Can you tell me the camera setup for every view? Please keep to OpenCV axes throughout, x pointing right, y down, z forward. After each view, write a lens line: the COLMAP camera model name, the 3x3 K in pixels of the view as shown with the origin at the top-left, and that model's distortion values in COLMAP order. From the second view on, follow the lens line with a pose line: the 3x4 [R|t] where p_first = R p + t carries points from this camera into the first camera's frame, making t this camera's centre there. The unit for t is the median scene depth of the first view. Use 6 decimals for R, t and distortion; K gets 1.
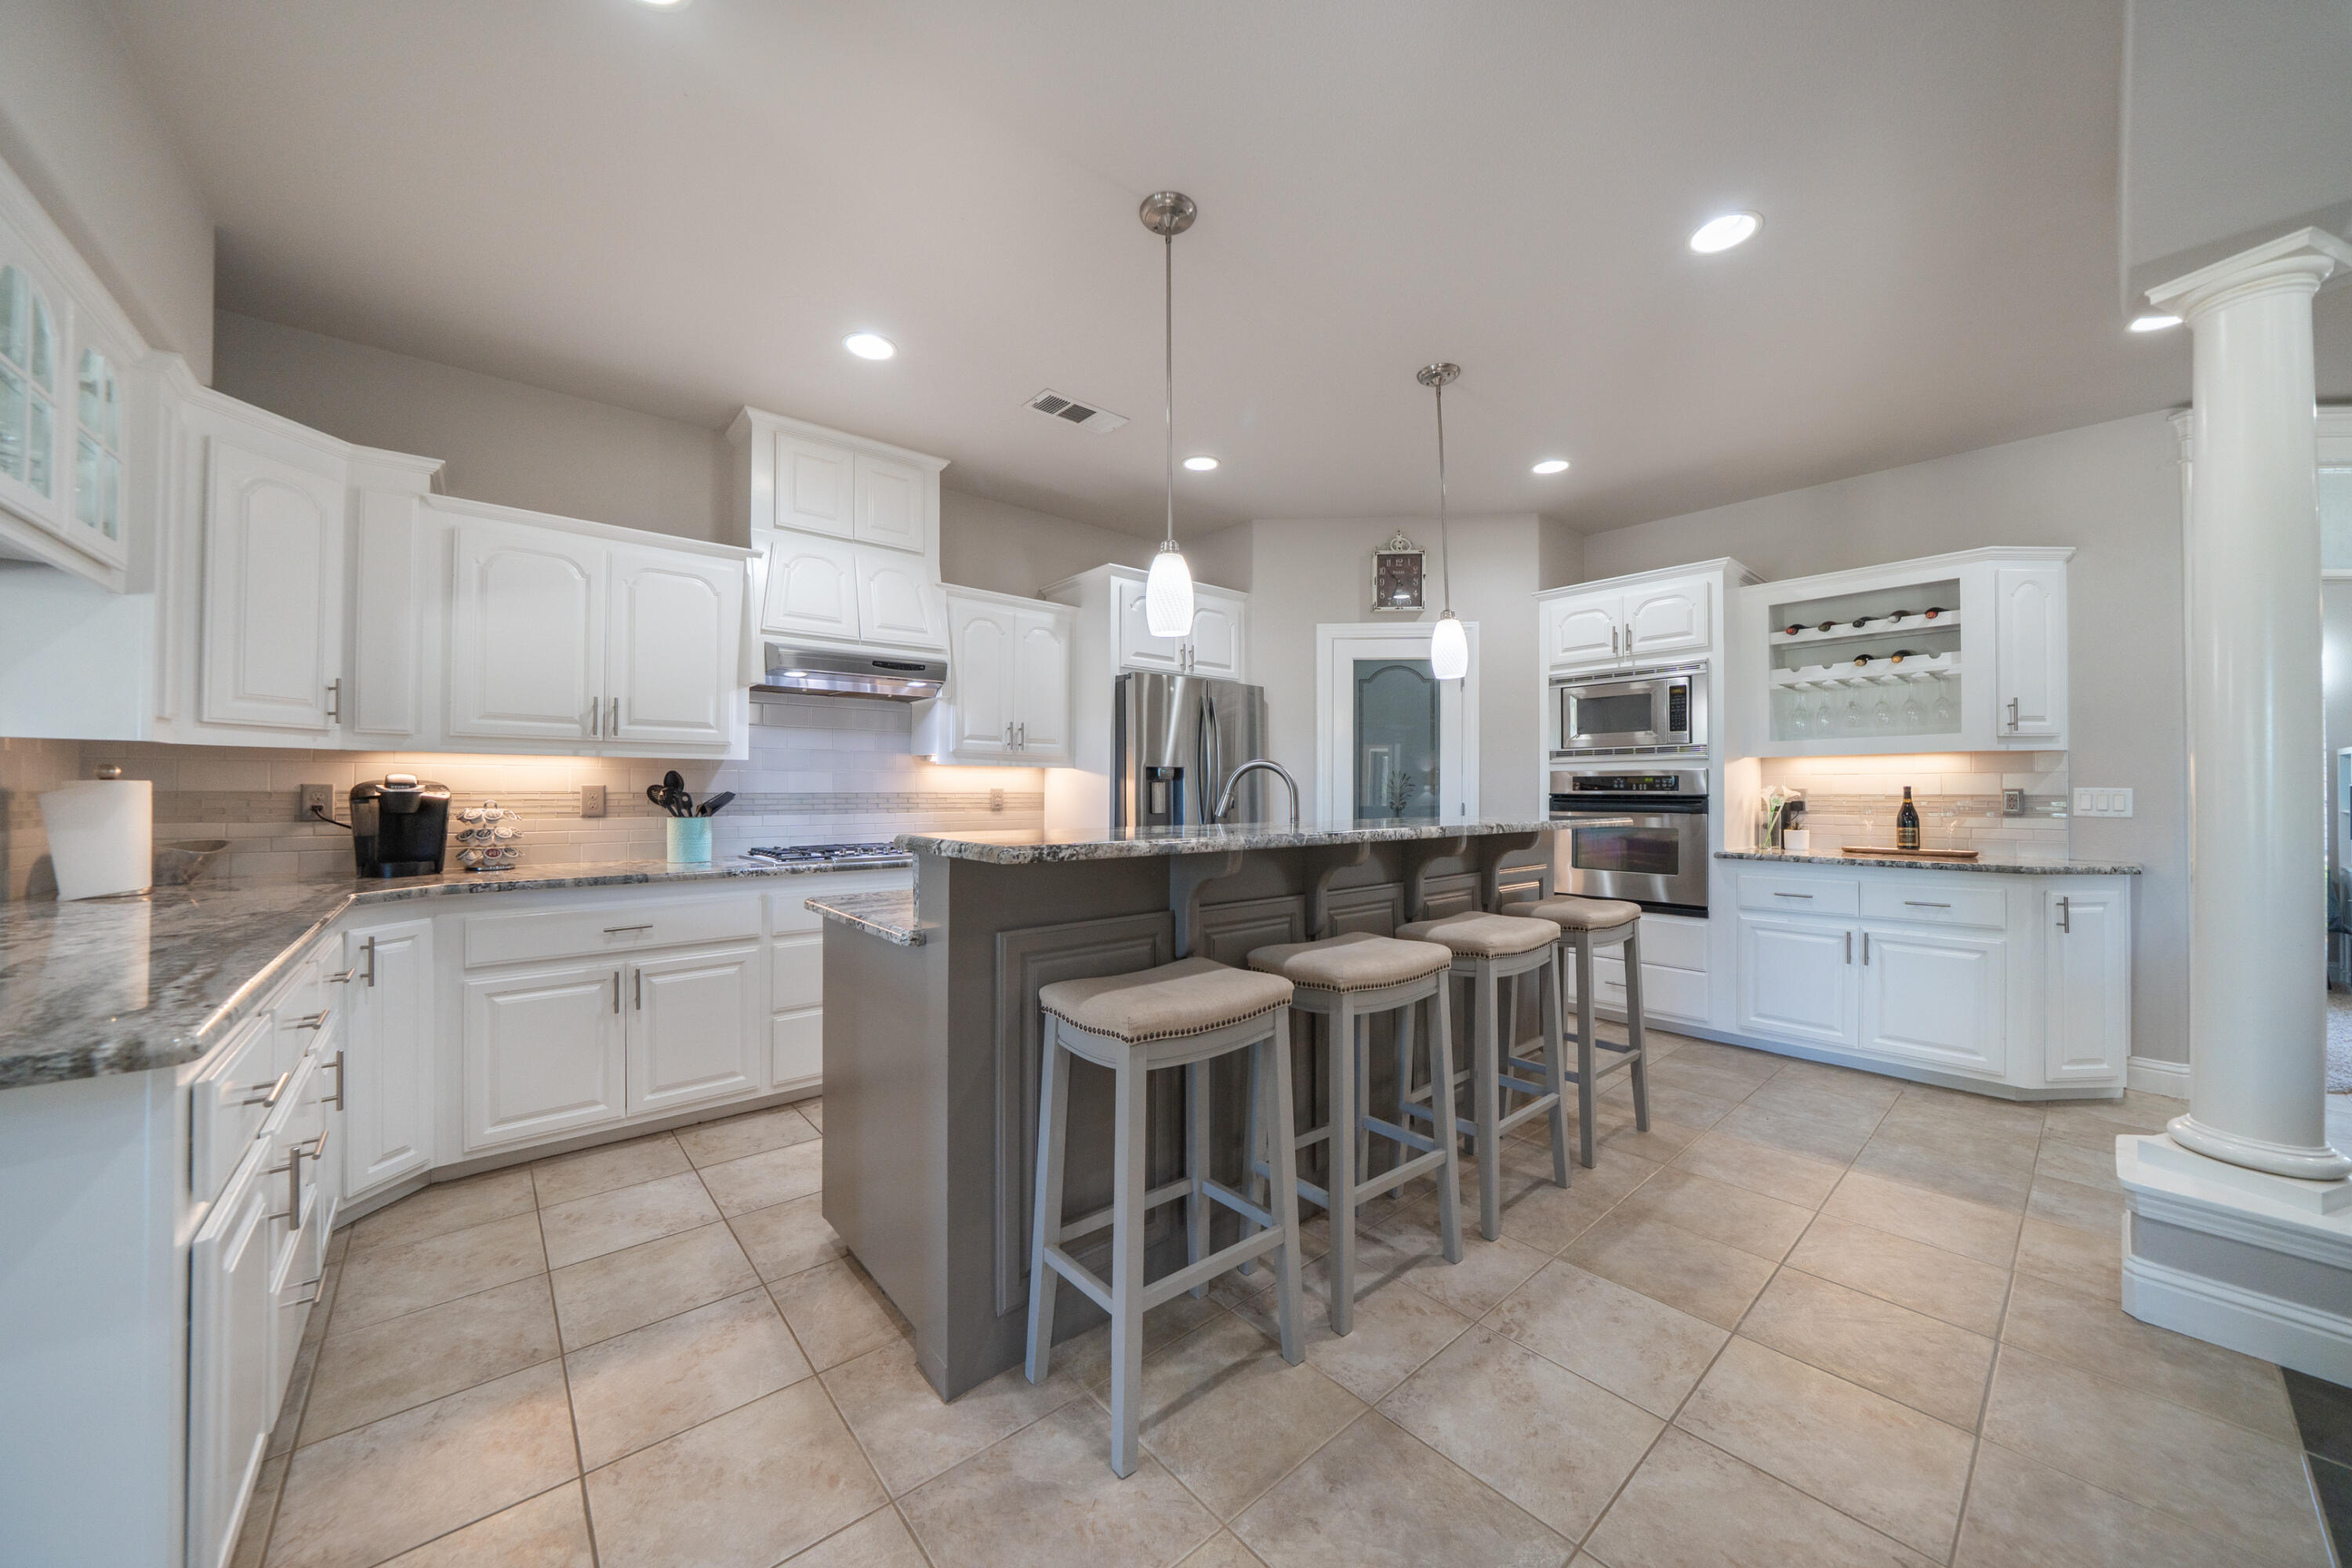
lens RADIAL K [[818.1, 0, 1180.7], [0, 818.1, 790.9], [0, 0, 1]] dist [-0.009965, 0.000120]
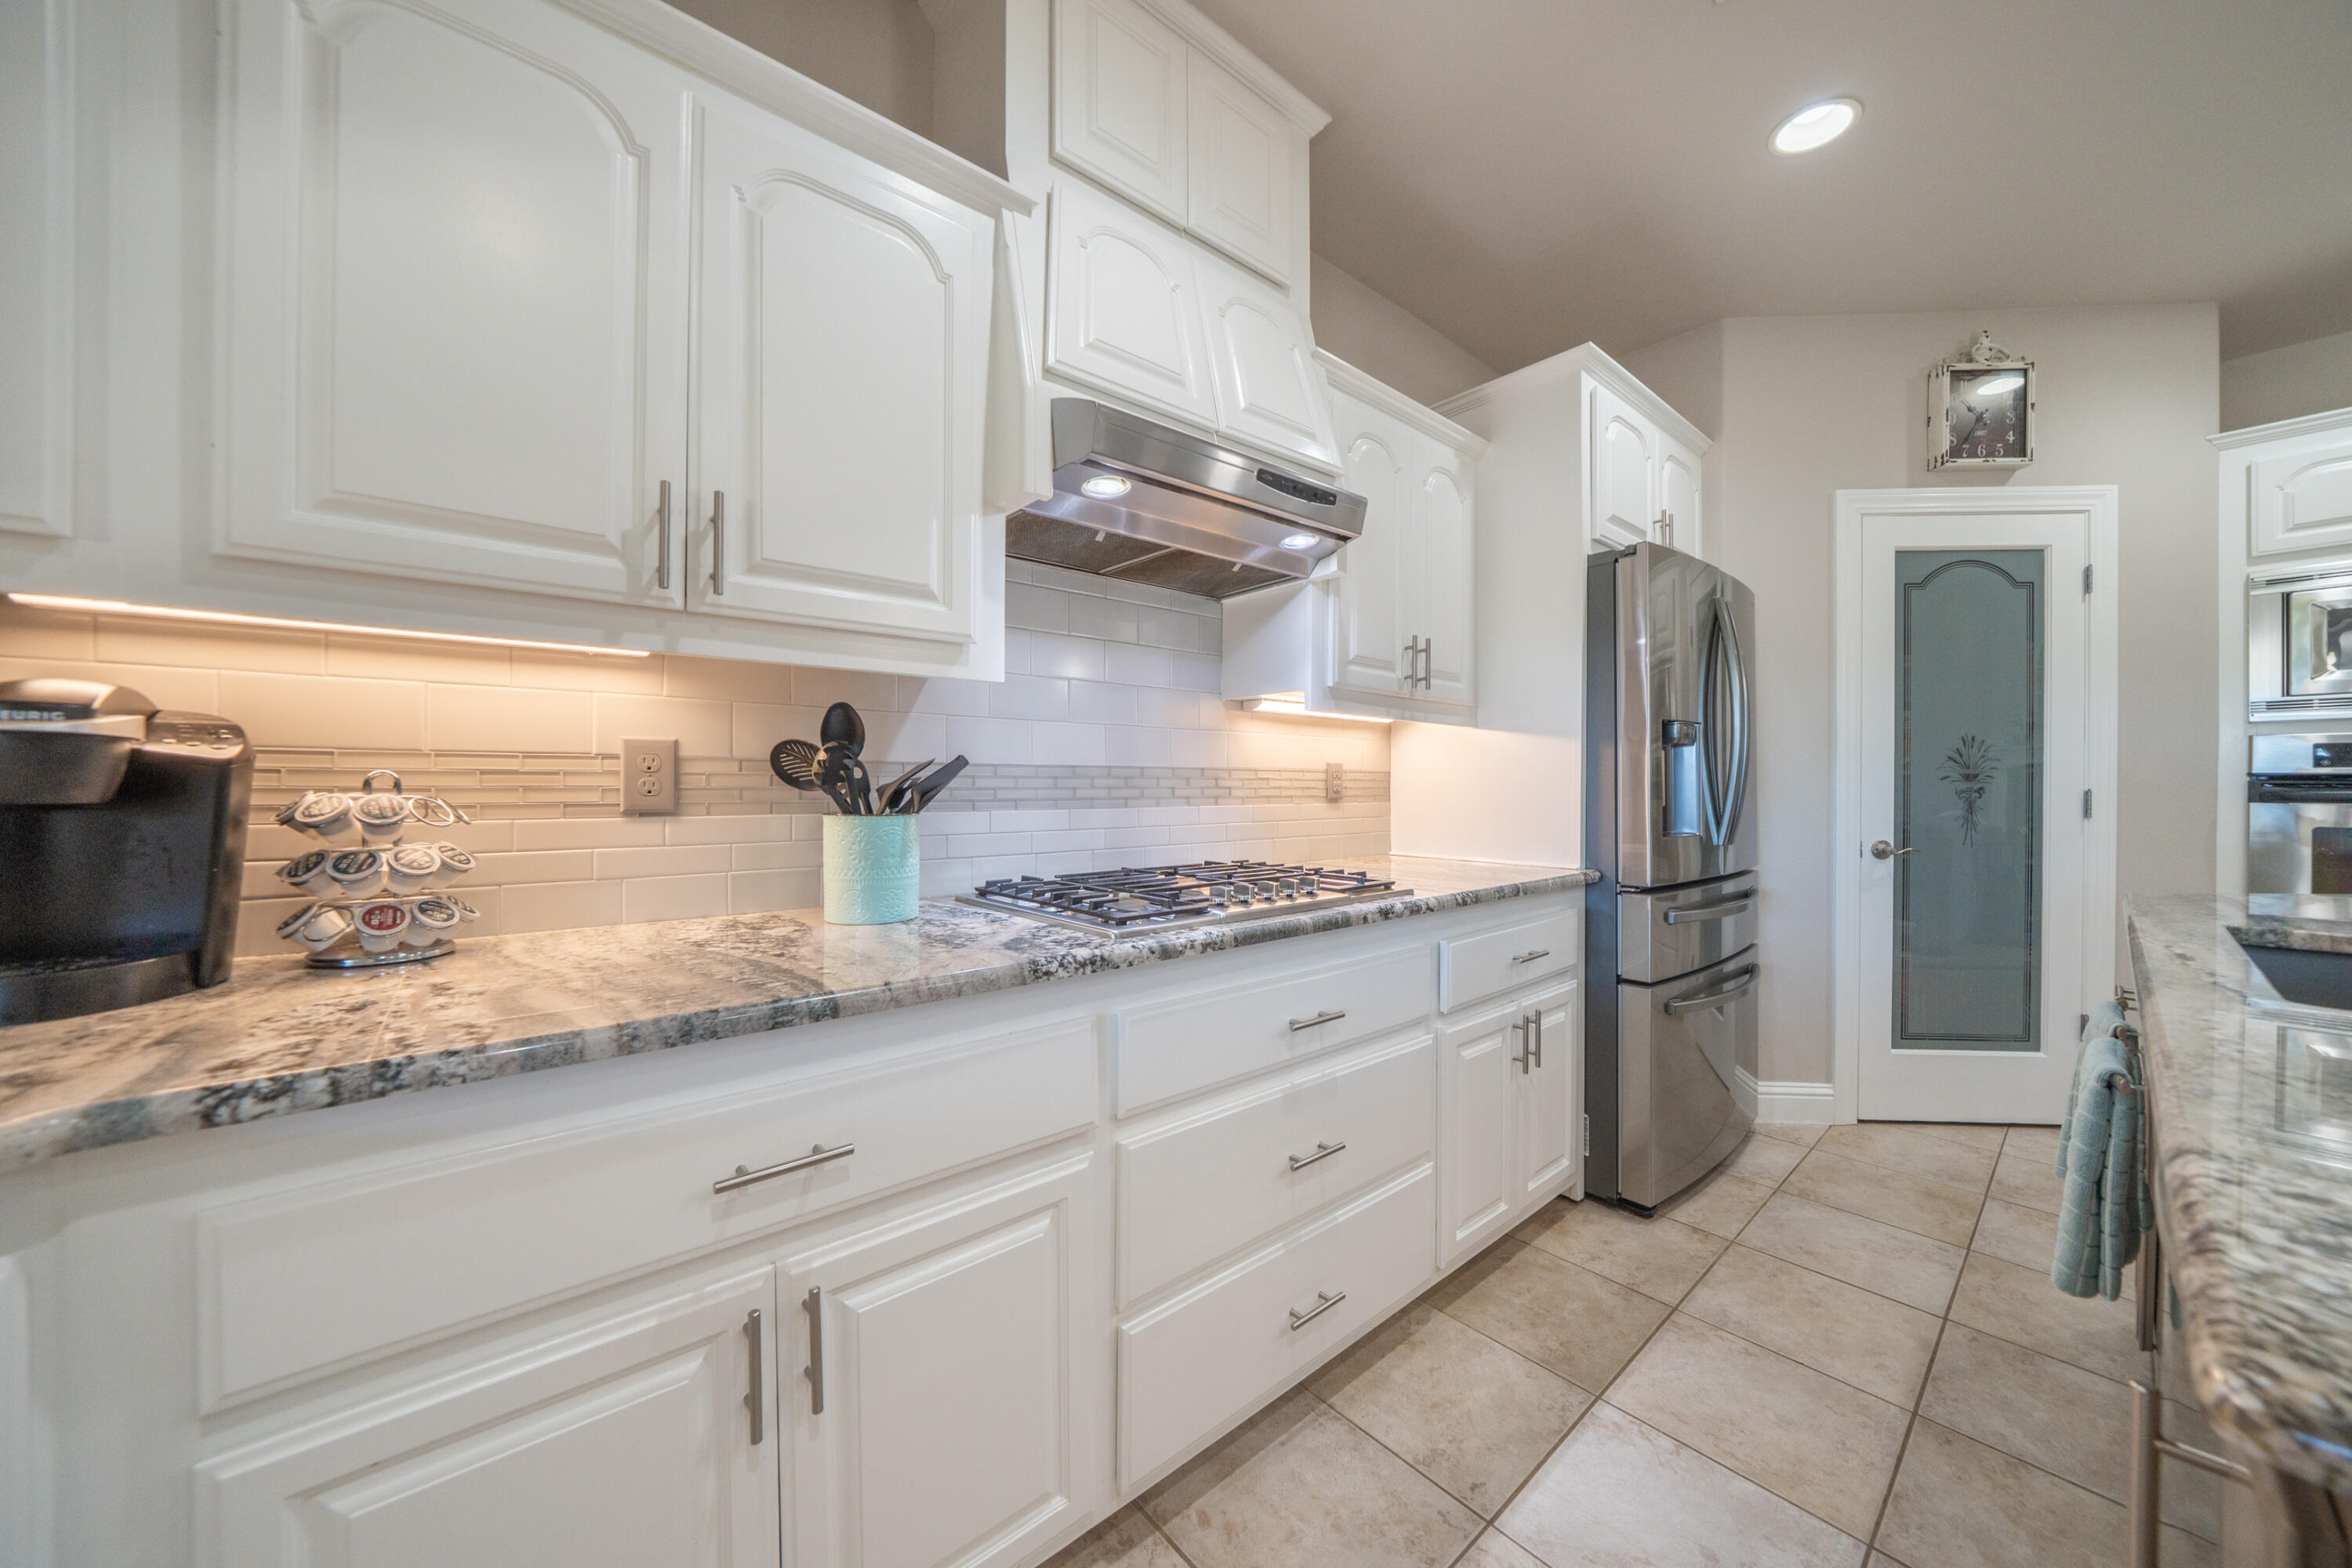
lens RADIAL K [[818.1, 0, 1180.7], [0, 818.1, 790.9], [0, 0, 1]] dist [-0.009965, 0.000120]
pose [[0.999934, -0.000258, -0.011484, -0.433079], [0.000332, 0.999979, 0.006432, 0.016716], [0.011482, -0.006436, 0.999913, 0.570537]]
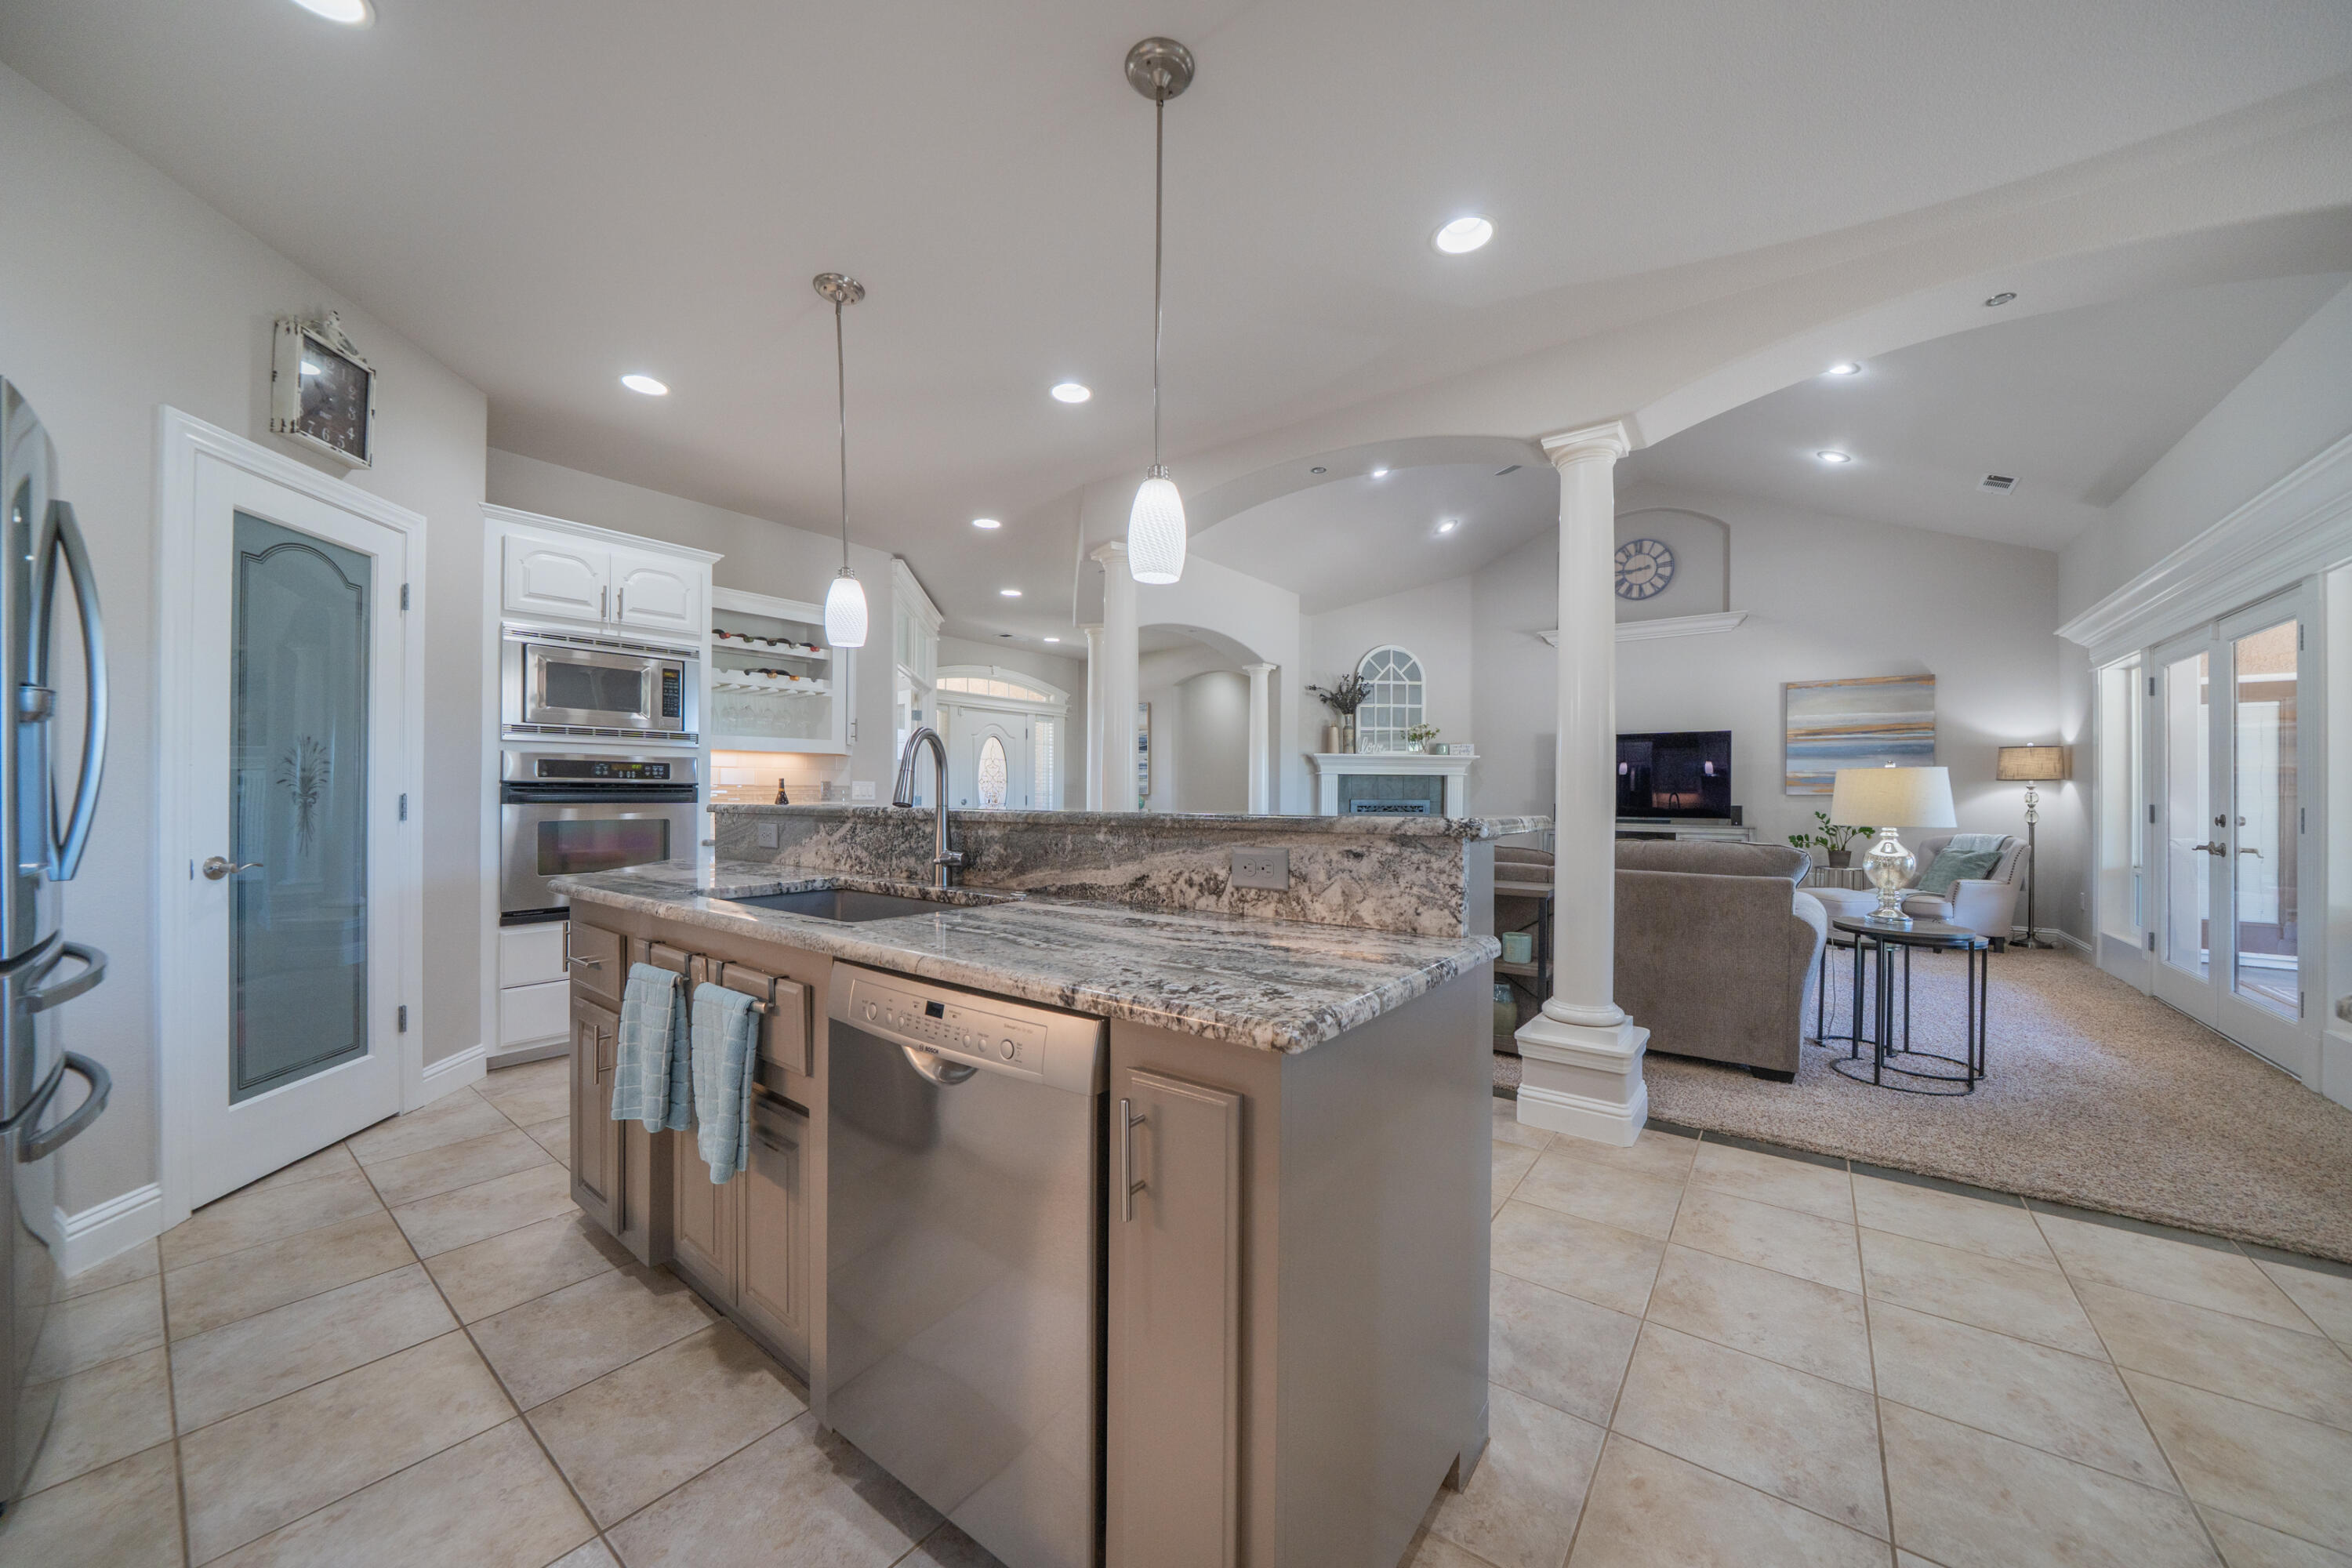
lens RADIAL K [[818.1, 0, 1180.7], [0, 818.1, 790.9], [0, 0, 1]] dist [-0.009965, 0.000120]
pose [[-0.200006, 0.000804, 0.979794, -0.551313], [-0.005454, 0.999983, -0.001934, 0.014889], [-0.979779, -0.005731, -0.199998, 0.755638]]
